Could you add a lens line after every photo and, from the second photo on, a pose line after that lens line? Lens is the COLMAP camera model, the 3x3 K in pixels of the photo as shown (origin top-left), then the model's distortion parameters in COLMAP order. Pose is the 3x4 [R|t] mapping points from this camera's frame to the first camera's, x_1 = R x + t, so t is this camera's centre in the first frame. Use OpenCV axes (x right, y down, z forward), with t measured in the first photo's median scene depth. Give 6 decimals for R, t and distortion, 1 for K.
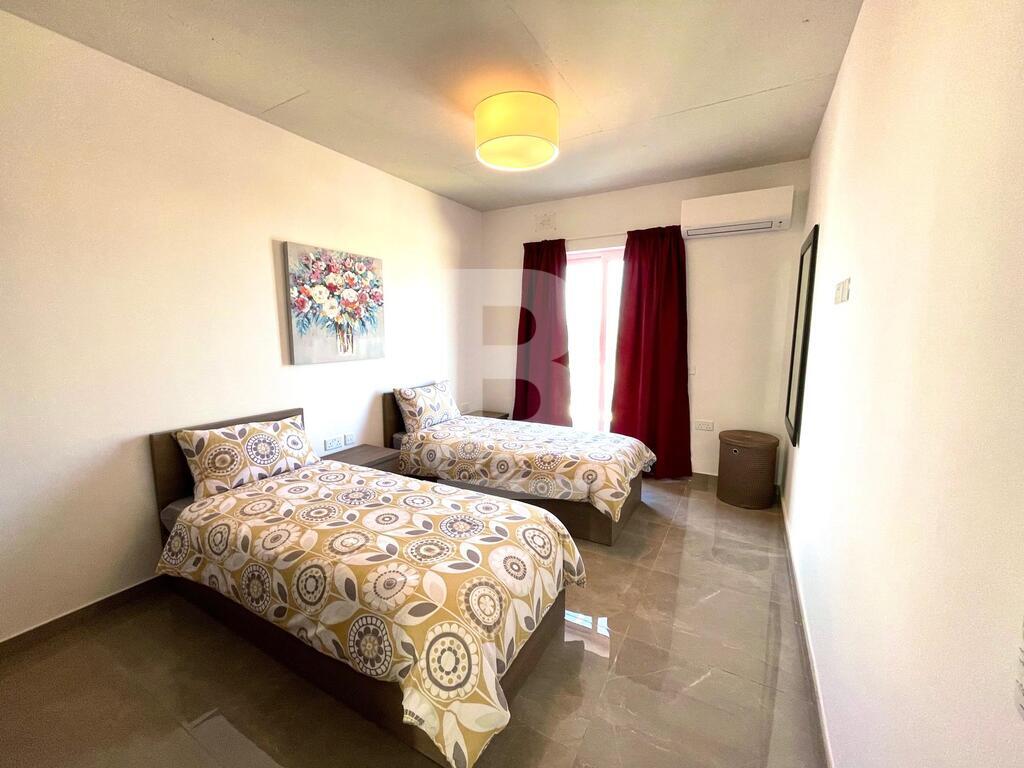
lens RADIAL K [[415.6, 0, 512.7], [0, 415.6, 384.6], [0, 0, 1]] dist [0.000390, 0.000307]
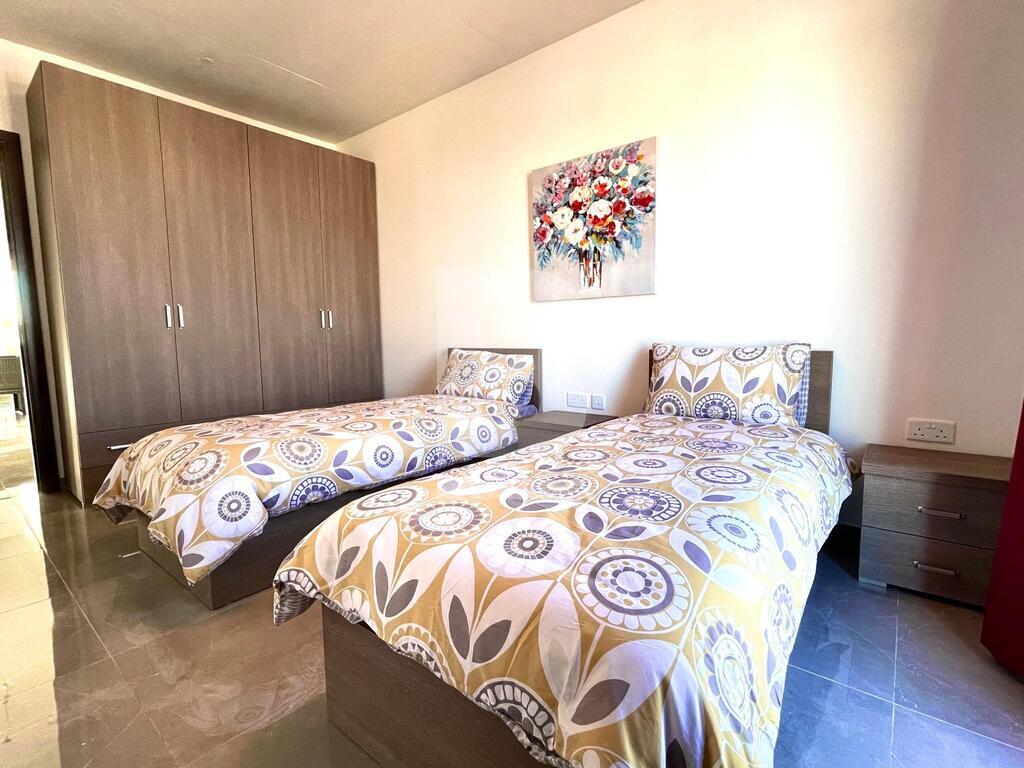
lens RADIAL K [[477.0, 0, 512.2], [0, 477.0, 382.1], [0, 0, 1]] dist [-0.001165, -0.000074]
pose [[-0.161121, 0.113155, -0.980426, 0.526082], [-0.110345, 0.985112, 0.131829, -0.003209], [0.980747, 0.129426, -0.146236, 1.036196]]
